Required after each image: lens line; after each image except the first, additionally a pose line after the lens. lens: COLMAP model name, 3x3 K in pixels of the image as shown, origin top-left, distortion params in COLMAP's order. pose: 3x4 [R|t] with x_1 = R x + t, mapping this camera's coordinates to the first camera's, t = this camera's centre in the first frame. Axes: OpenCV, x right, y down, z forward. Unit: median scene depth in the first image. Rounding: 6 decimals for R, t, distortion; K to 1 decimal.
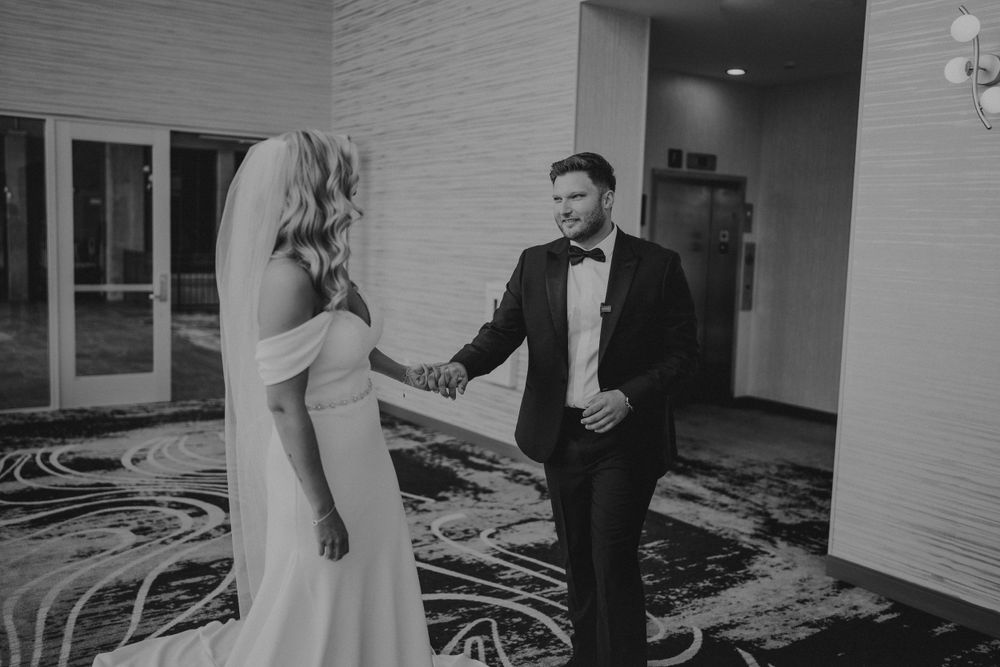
lens RADIAL K [[967.4, 0, 500.0], [0, 967.4, 333.5], [0, 0, 1]] dist [-0.045032, 0.162036]
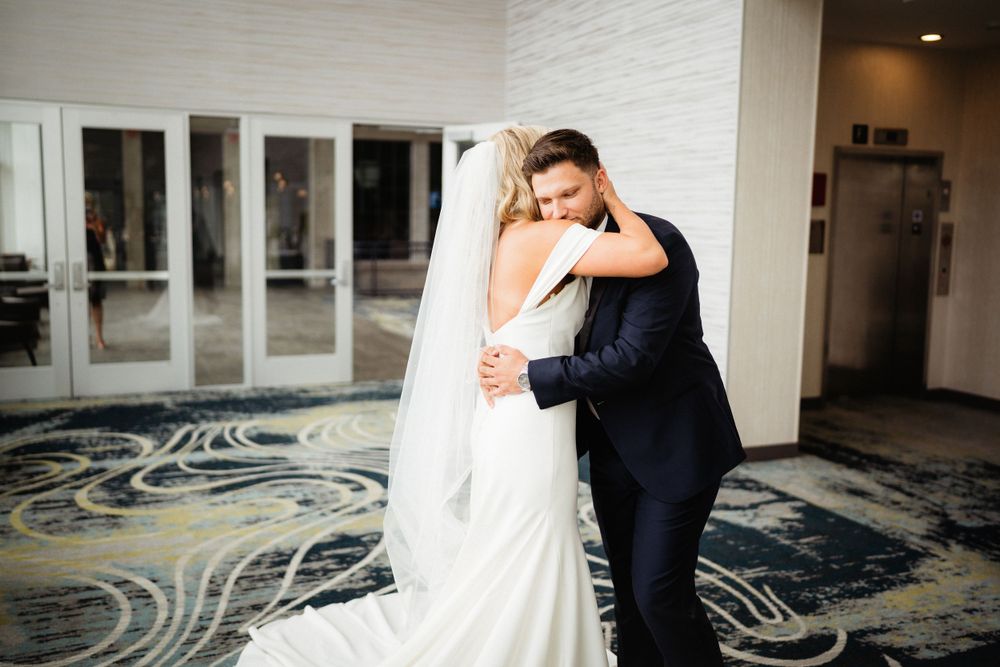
lens RADIAL K [[967.4, 0, 500.0], [0, 967.4, 333.5], [0, 0, 1]] dist [-0.045032, 0.162036]
pose [[0.979635, 0.008891, -0.200590, 0.046196], [-0.005995, 0.999869, 0.015042, 0.001692], [0.200698, -0.013533, 0.979560, 0.006496]]
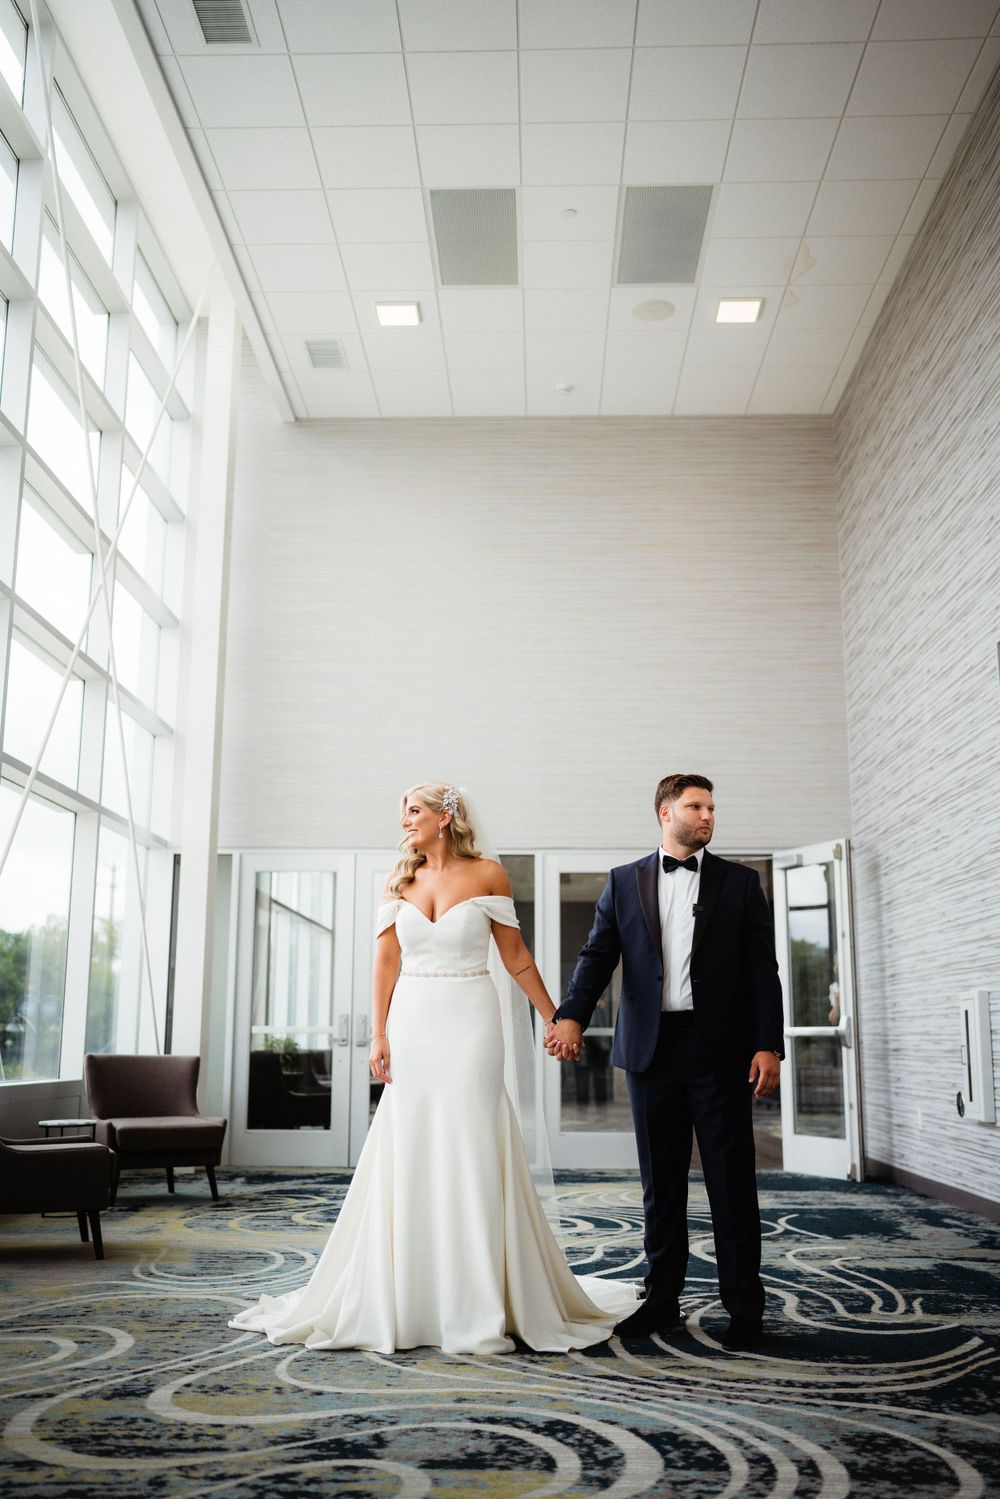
lens RADIAL K [[1450.2, 0, 500.0], [0, 1450.2, 749.5], [0, 0, 1]] dist [-0.045032, 0.162036]
pose [[0.811087, -0.142885, -0.567206, 0.526524], [-0.040652, 0.953591, -0.298349, 0.175589], [0.583512, 0.265045, 0.767636, -0.257481]]
